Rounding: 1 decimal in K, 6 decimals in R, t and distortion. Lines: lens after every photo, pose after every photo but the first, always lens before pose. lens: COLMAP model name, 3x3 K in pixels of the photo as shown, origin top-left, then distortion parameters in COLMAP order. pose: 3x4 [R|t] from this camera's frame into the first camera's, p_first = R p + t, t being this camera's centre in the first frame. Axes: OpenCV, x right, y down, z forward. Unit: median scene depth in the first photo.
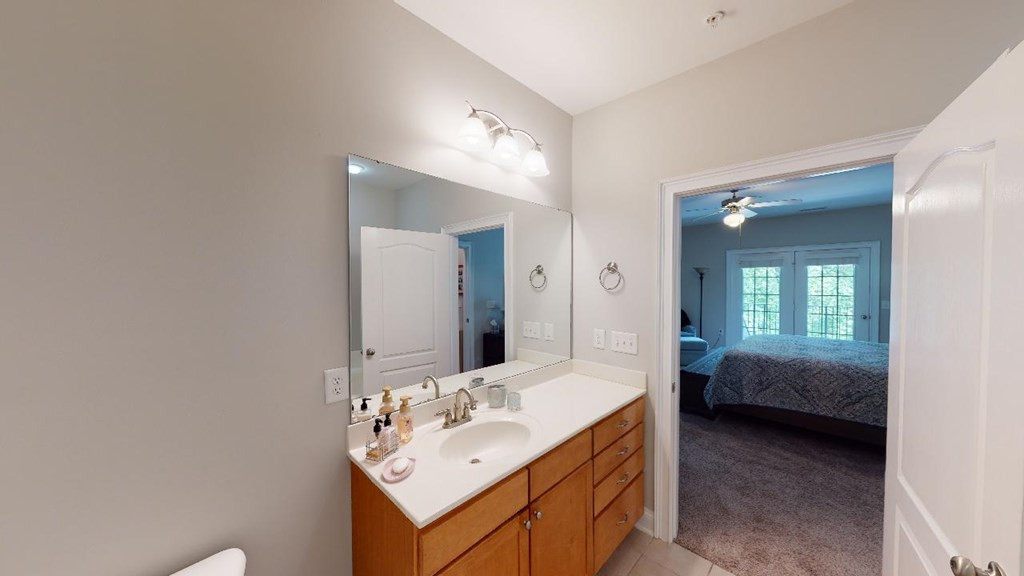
lens RADIAL K [[320.4, 0, 512.0], [0, 320.4, 288.0], [0, 0, 1]] dist [-0.000376, -0.000046]
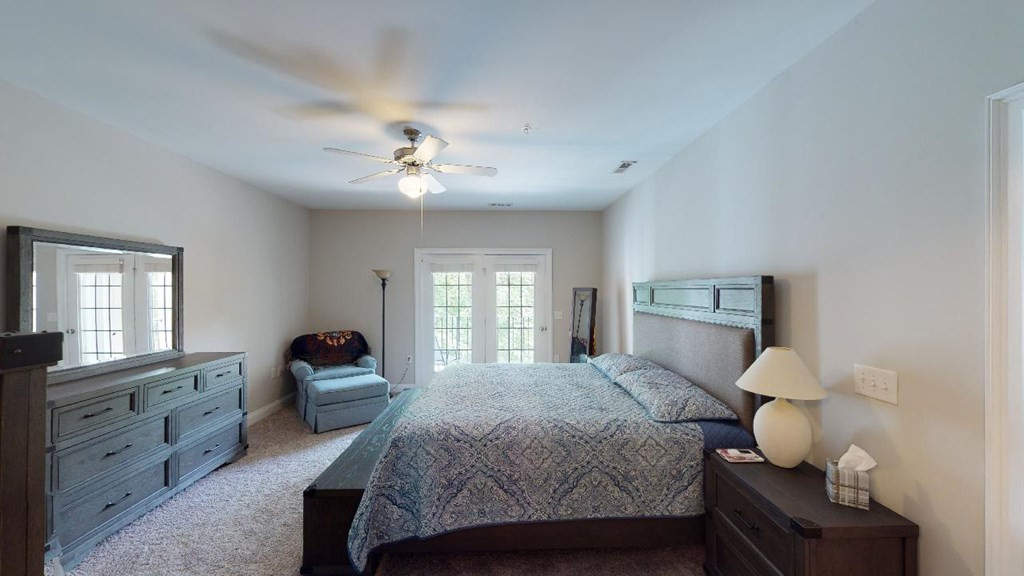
lens RADIAL K [[382.8, 0, 512.0], [0, 382.8, 288.0], [0, 0, 1]] dist [0.010520, 0.000030]
pose [[0.691421, 0.007024, 0.722418, 0.364305], [0.012121, 0.999699, -0.021320, -0.007396], [-0.722350, 0.023498, 0.691128, 0.451190]]
